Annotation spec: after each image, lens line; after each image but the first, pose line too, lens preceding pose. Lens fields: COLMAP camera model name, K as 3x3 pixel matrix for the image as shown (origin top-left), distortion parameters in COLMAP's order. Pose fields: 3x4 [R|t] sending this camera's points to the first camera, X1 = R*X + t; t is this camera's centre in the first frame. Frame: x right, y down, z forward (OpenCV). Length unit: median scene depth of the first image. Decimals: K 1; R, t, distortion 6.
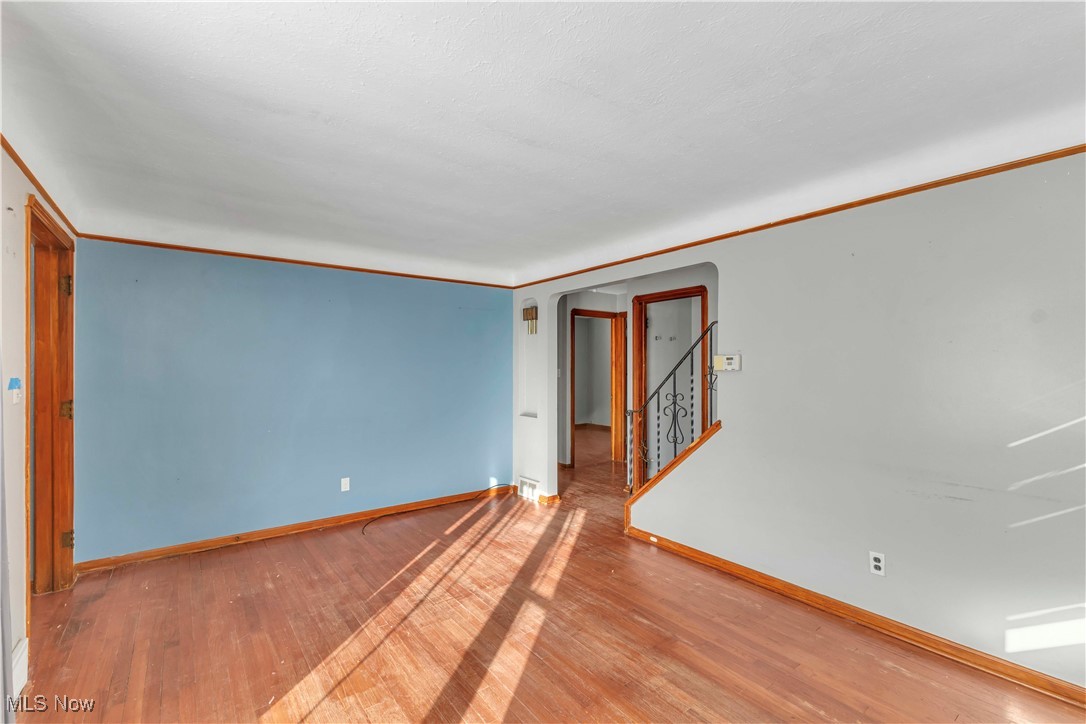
lens RADIAL K [[466.5, 0, 544.1], [0, 466.5, 363.3], [0, 0, 1]] dist [-0.003862, -0.000774]
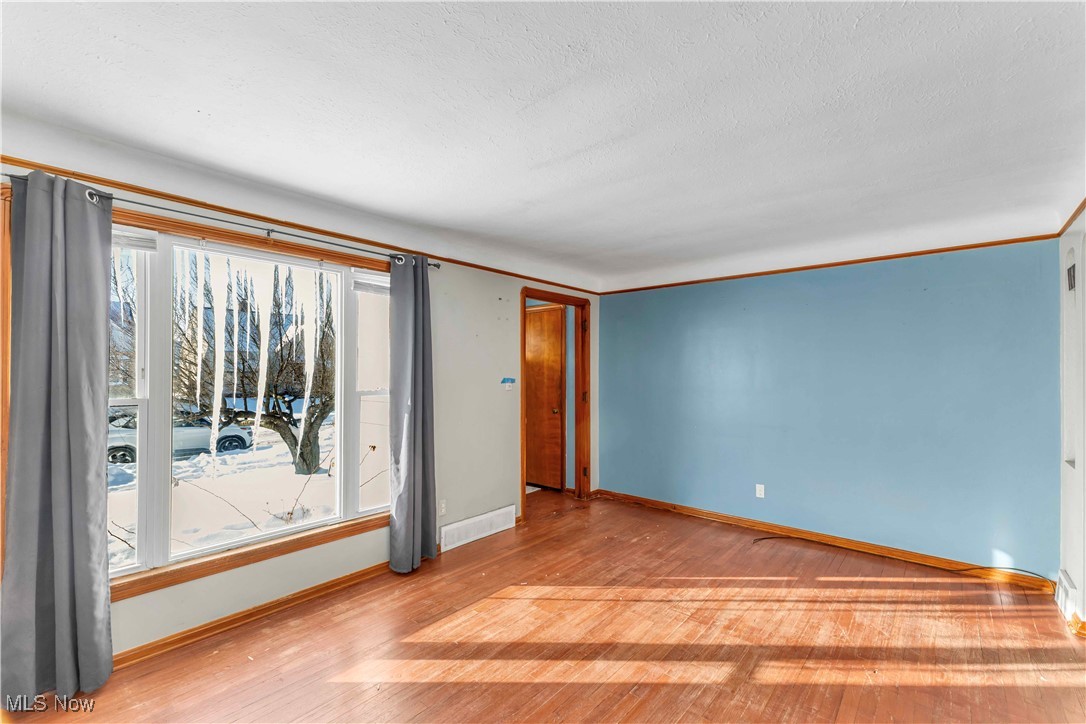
lens RADIAL K [[466.5, 0, 547.5], [0, 466.5, 370.0], [0, 0, 1]] dist [-0.003862, -0.000774]
pose [[0.209776, -0.003409, -0.977744, 0.602033], [0.004279, 0.999988, -0.002569, 0.001296], [0.977740, -0.003645, 0.209788, 0.457403]]
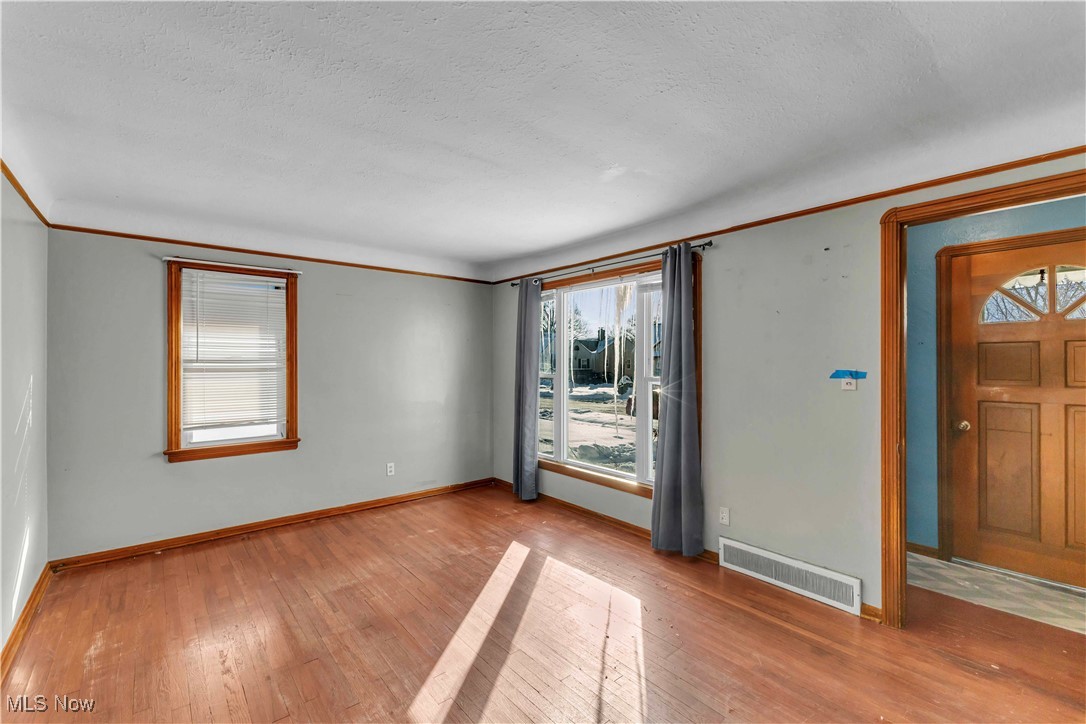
lens RADIAL K [[466.5, 0, 538.0], [0, 466.5, 358.0], [0, 0, 1]] dist [-0.003862, -0.000774]
pose [[-0.999552, -0.001148, -0.029894, -0.142018], [-0.000847, 0.999949, -0.010066, 0.007070], [0.029904, -0.010037, -0.999502, 1.435745]]
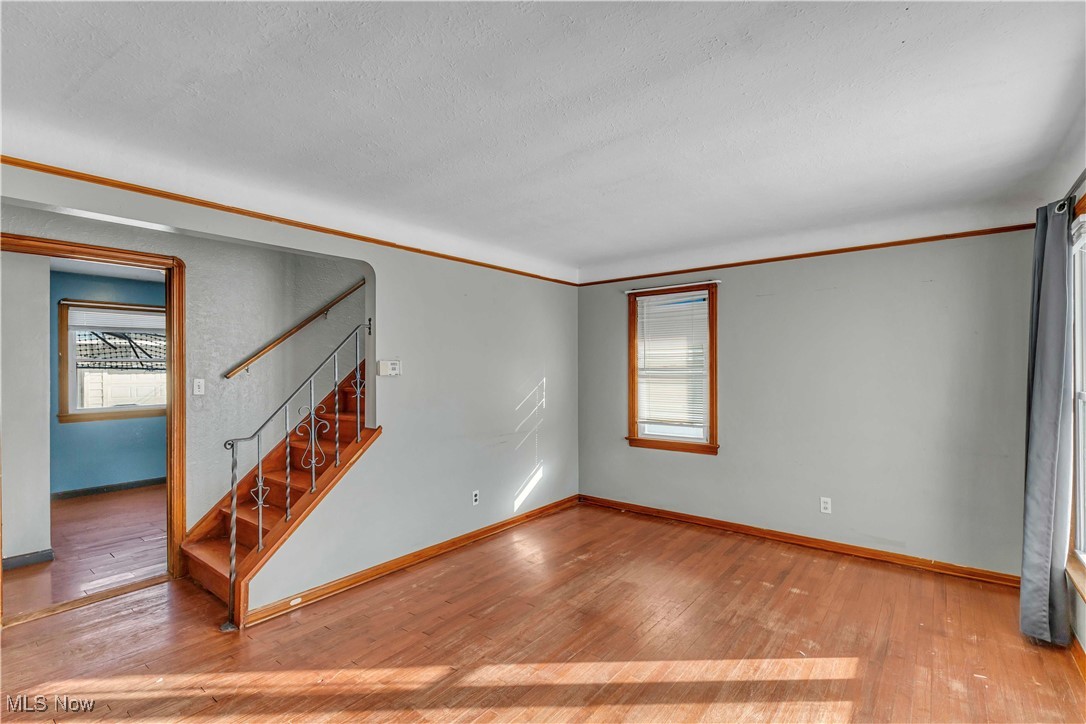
lens RADIAL K [[487.3, 0, 540.6], [0, 487.3, 369.7], [0, 0, 1]] dist [-0.000374, 0.000358]
pose [[-0.230927, -0.000498, 0.972971, -0.728231], [0.002600, 0.999996, 0.001129, 0.002193], [-0.972968, 0.002791, -0.230925, 0.927803]]
